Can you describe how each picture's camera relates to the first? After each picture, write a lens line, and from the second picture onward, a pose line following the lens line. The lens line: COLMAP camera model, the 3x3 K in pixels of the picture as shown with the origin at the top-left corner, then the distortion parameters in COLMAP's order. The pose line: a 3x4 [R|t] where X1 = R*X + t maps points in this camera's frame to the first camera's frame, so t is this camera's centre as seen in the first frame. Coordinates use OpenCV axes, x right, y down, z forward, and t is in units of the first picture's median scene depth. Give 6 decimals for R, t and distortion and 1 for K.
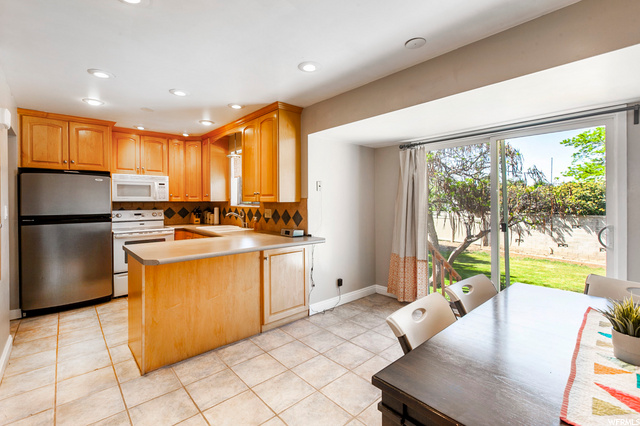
lens RADIAL K [[285.0, 0, 322.8], [0, 285.0, 202.1], [0, 0, 1]] dist [0.001627, 0.000219]
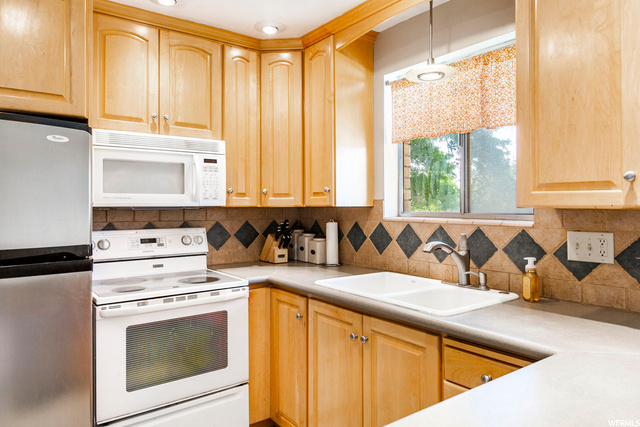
lens RADIAL K [[429.2, 0, 320.3], [0, 429.2, 201.5], [0, 0, 1]] dist [-0.009380, -0.002801]
pose [[0.994909, -0.002204, -0.100755, -0.399484], [0.000846, 0.999908, -0.013511, -0.001757], [0.100776, 0.013357, 0.994820, 0.498595]]
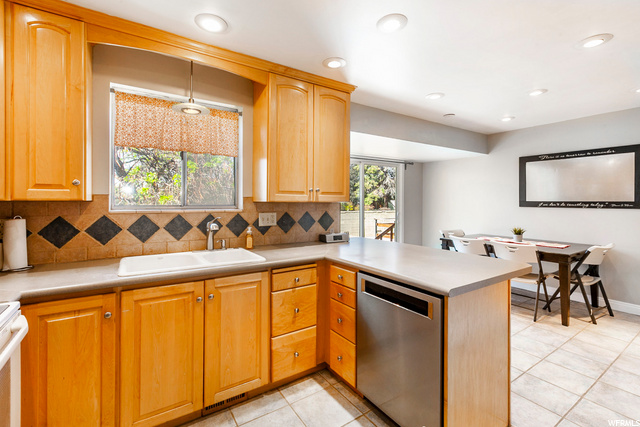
lens RADIAL K [[289.5, 0, 317.3], [0, 289.5, 199.1], [0, 0, 1]] dist [-0.000134, 0.000054]
pose [[0.163180, 0.007991, 0.986564, -0.787572], [-0.000368, 0.999968, -0.008039, -0.001999], [-0.986596, 0.000949, 0.163178, 0.729032]]
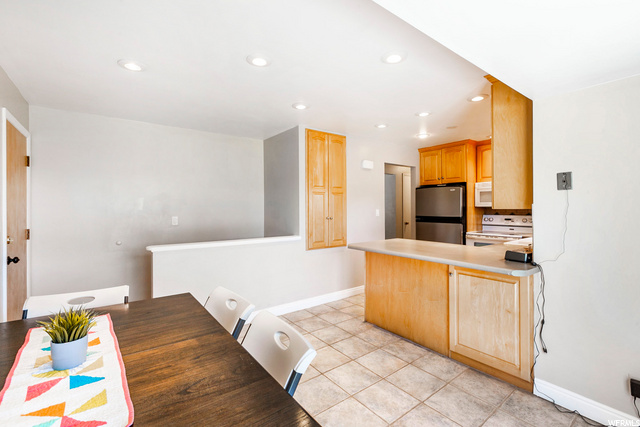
lens RADIAL K [[289.2, 0, 321.0], [0, 289.2, 206.9], [0, 0, 1]] dist [-0.000984, -0.000100]
pose [[-0.095631, 0.003103, -0.995412, 0.489089], [0.001384, 0.999995, 0.002984, -0.006345], [0.995416, -0.001092, -0.095635, 0.479531]]
